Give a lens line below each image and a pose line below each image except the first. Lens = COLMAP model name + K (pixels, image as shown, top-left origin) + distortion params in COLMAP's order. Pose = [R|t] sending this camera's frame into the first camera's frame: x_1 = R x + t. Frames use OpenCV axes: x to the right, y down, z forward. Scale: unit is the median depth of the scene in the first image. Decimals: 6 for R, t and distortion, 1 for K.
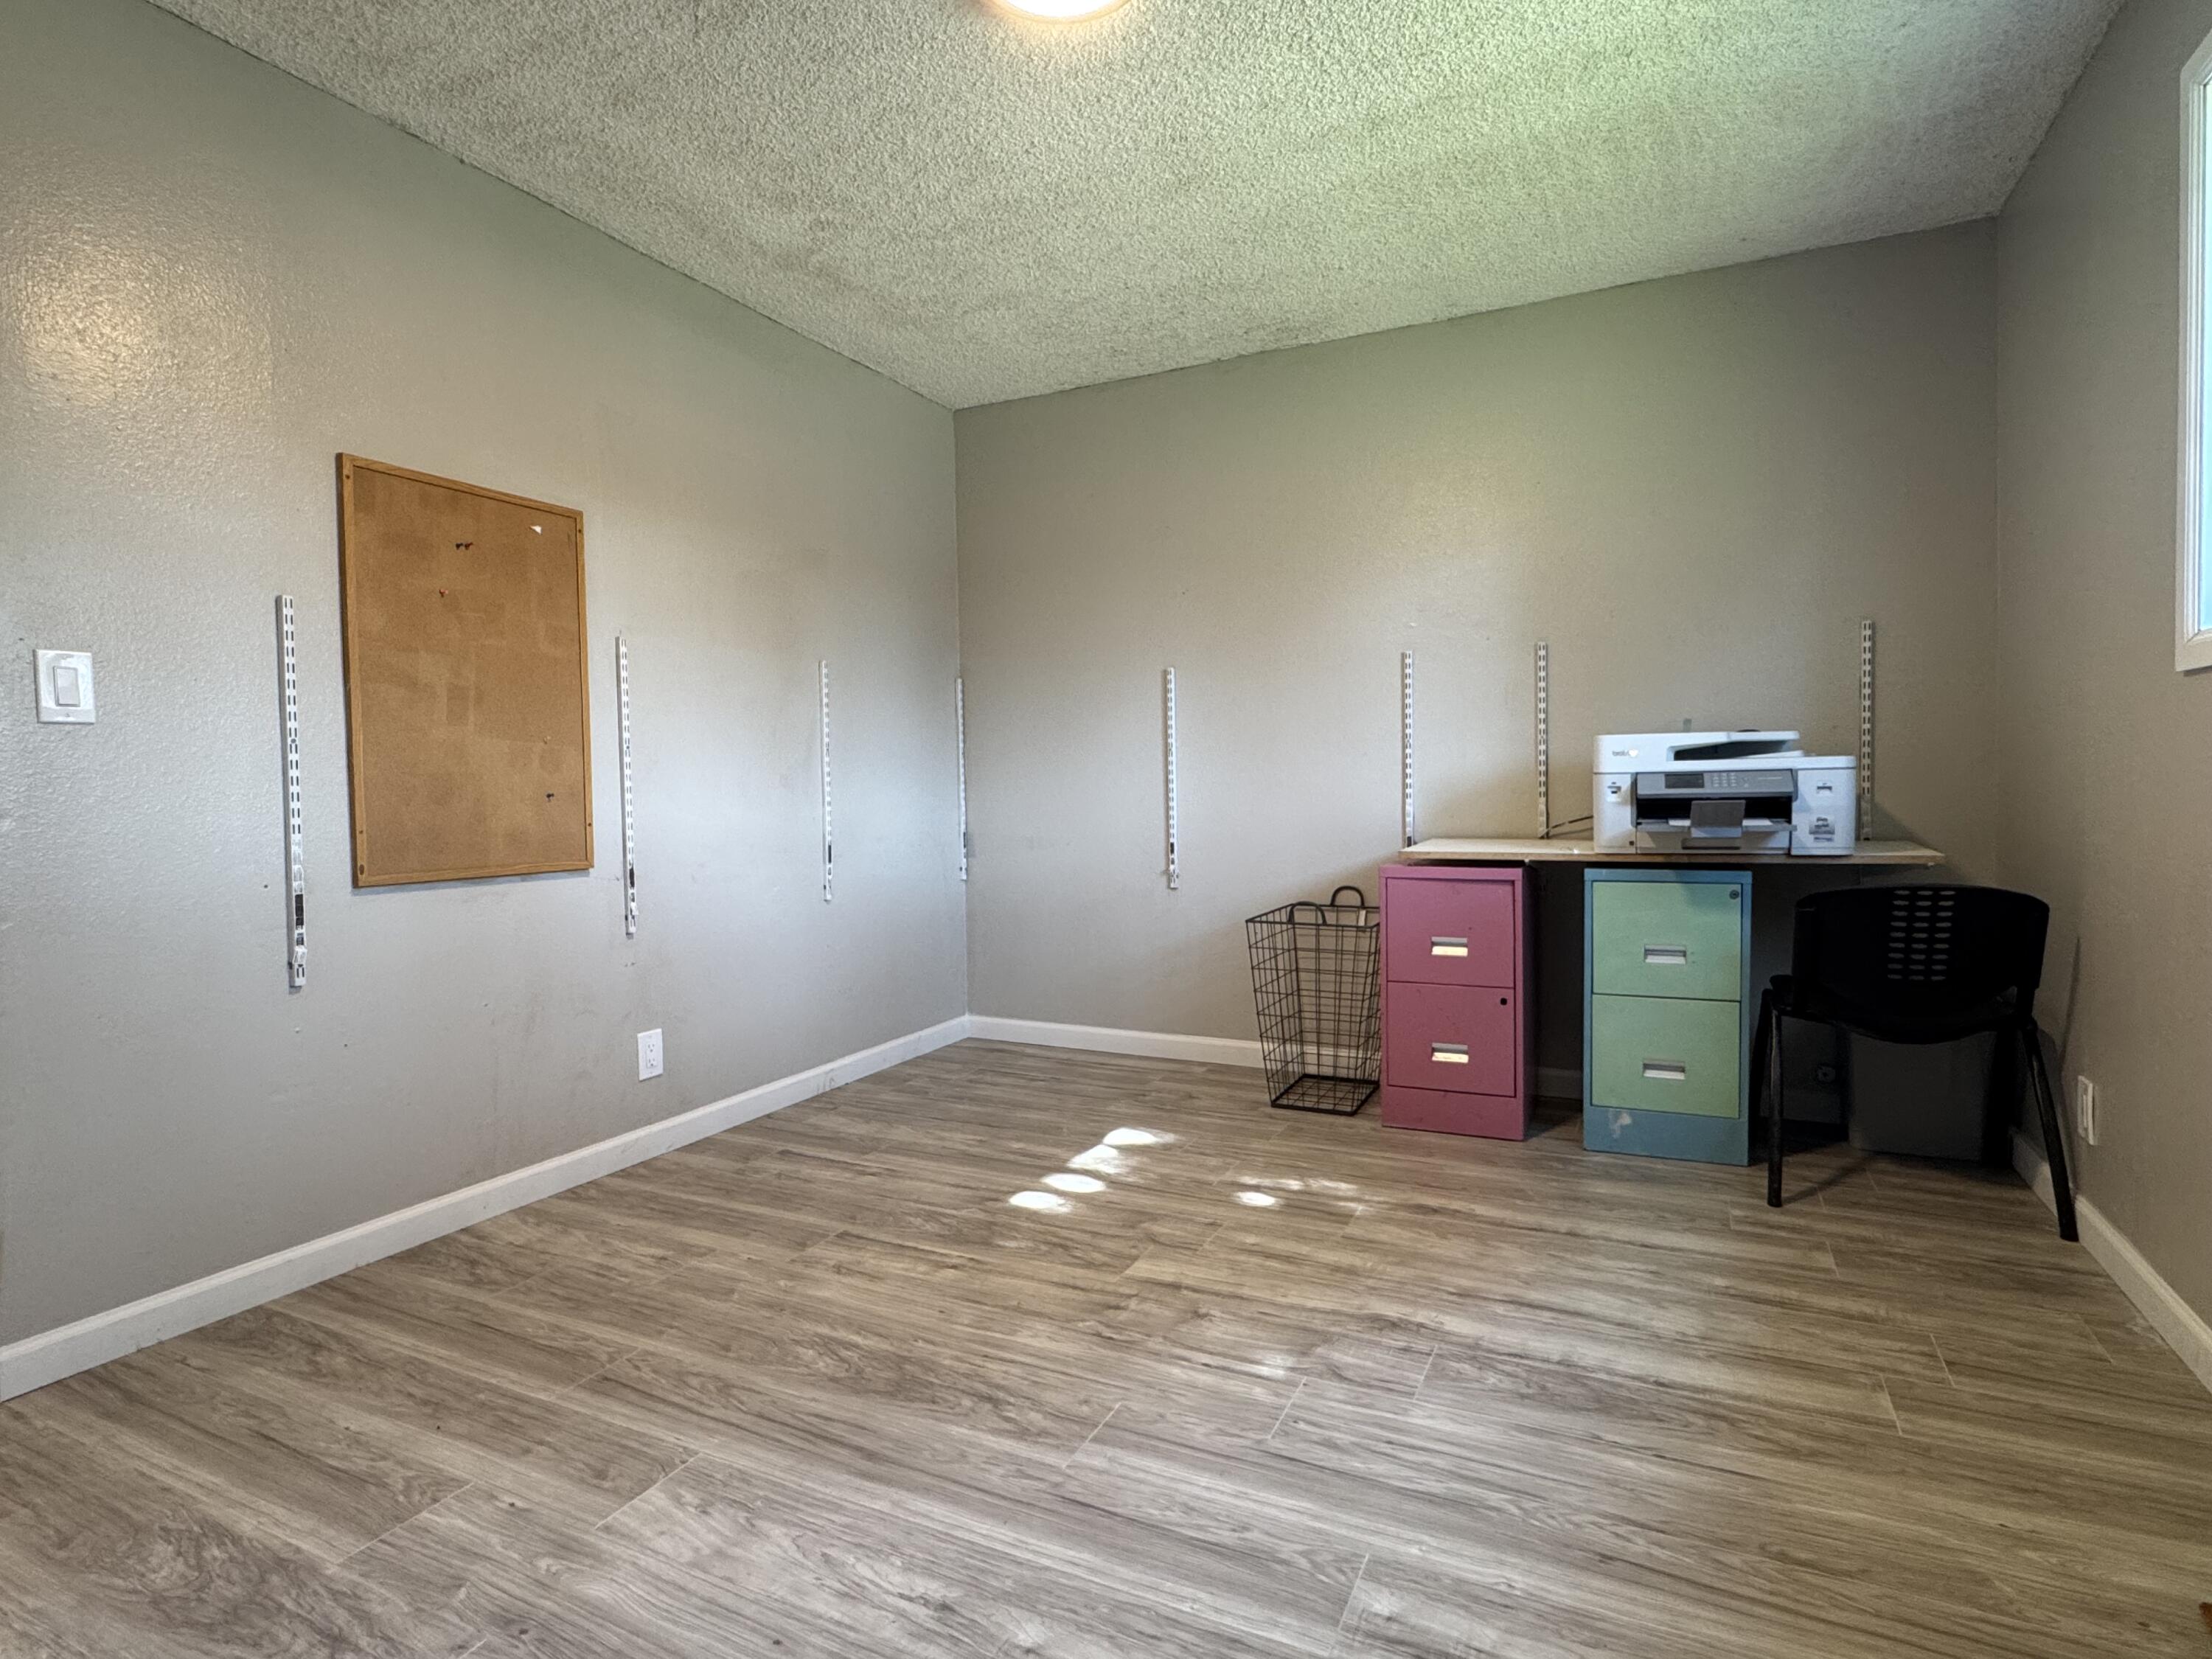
lens RADIAL K [[1136.4, 0, 1093.9], [0, 1136.4, 823.1], [0, 0, 1]] dist [-0.004252, 0.001482]
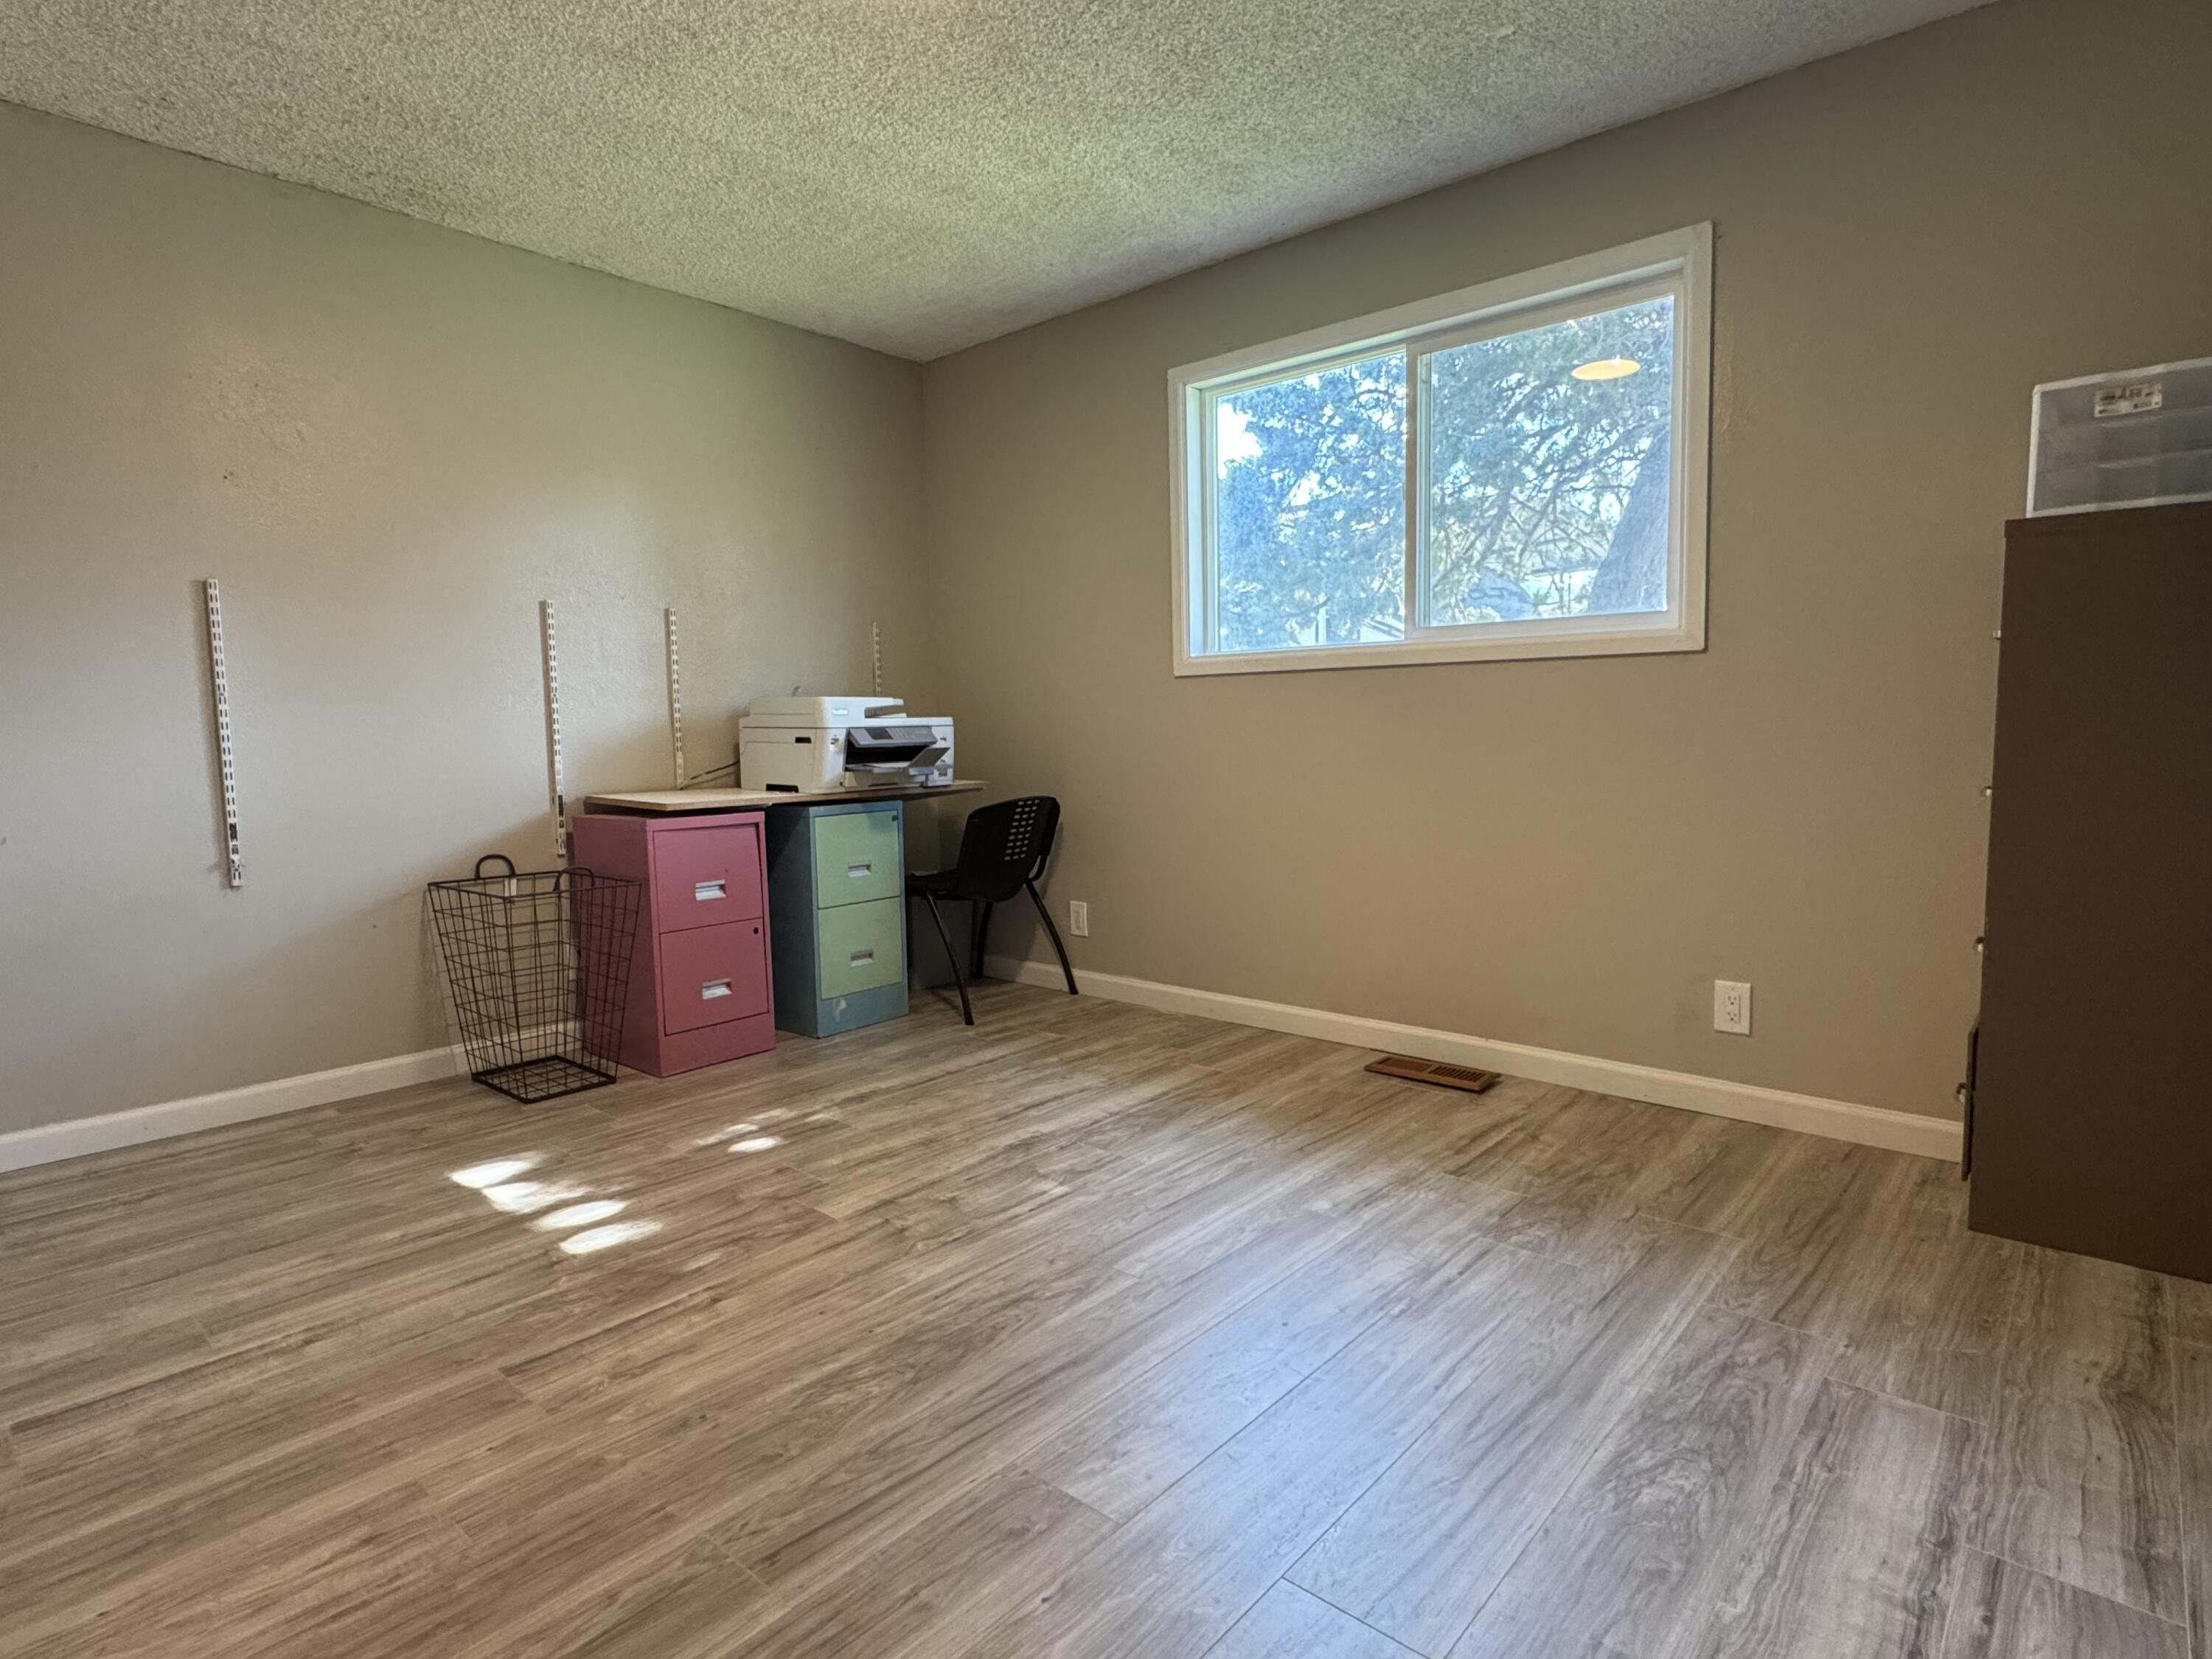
lens RADIAL K [[1136.4, 0, 1093.9], [0, 1136.4, 823.1], [0, 0, 1]] dist [-0.004252, 0.001482]
pose [[0.278164, -0.069308, 0.958030, -0.734652], [0.046448, 0.997197, 0.058655, 0.000137], [-0.959410, 0.028183, 0.280603, 0.427318]]
